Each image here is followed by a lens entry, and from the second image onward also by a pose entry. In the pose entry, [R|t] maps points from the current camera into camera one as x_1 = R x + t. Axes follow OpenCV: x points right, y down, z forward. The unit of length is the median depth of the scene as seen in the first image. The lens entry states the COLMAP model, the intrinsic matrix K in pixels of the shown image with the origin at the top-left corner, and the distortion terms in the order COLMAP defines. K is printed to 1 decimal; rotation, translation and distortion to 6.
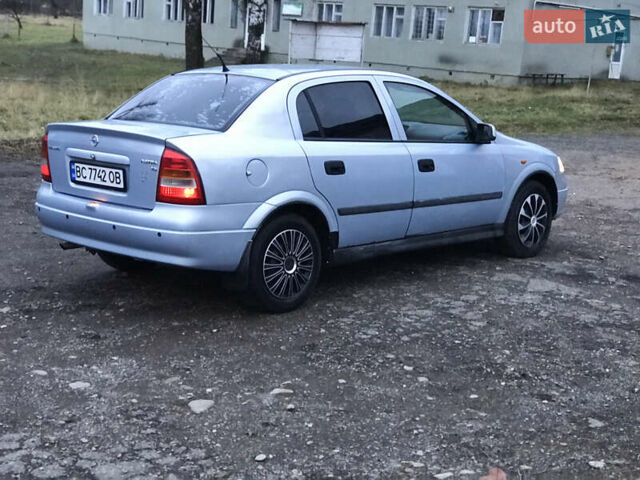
lens RADIAL K [[1061.1, 0, 320.9], [0, 1061.1, 237.8], [0, 0, 1]] dist [0.087230, 0.000000]
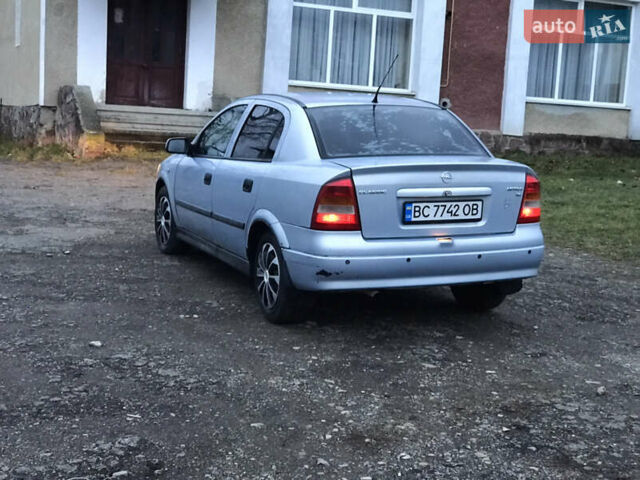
lens RADIAL K [[1061.1, 0, 320.2], [0, 1061.1, 239.9], [0, 0, 1]] dist [0.087230, 0.000000]
pose [[0.416060, -0.142803, 0.898054, -1.169661], [0.152965, 0.984510, 0.085684, -0.136686], [-0.896379, 0.101721, 0.431459, 0.678494]]
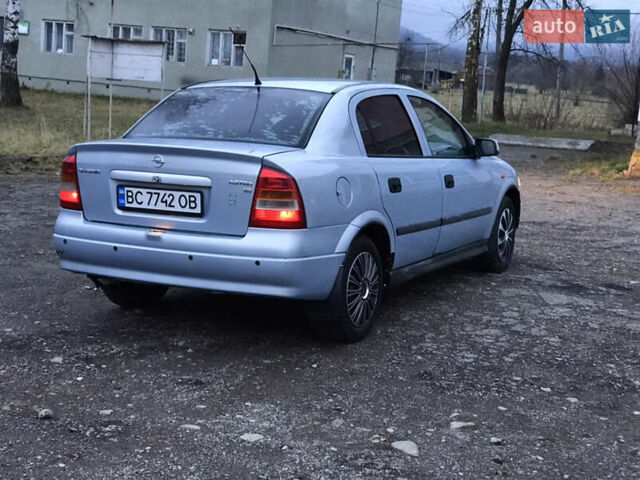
lens RADIAL K [[1061.1, 0, 321.2], [0, 1061.1, 242.2], [0, 0, 1]] dist [0.087230, 0.000000]
pose [[0.956577, -0.040242, 0.288689, -0.339795], [0.045505, 0.998897, -0.011538, -0.007438], [-0.287906, 0.024174, 0.957353, 0.117017]]
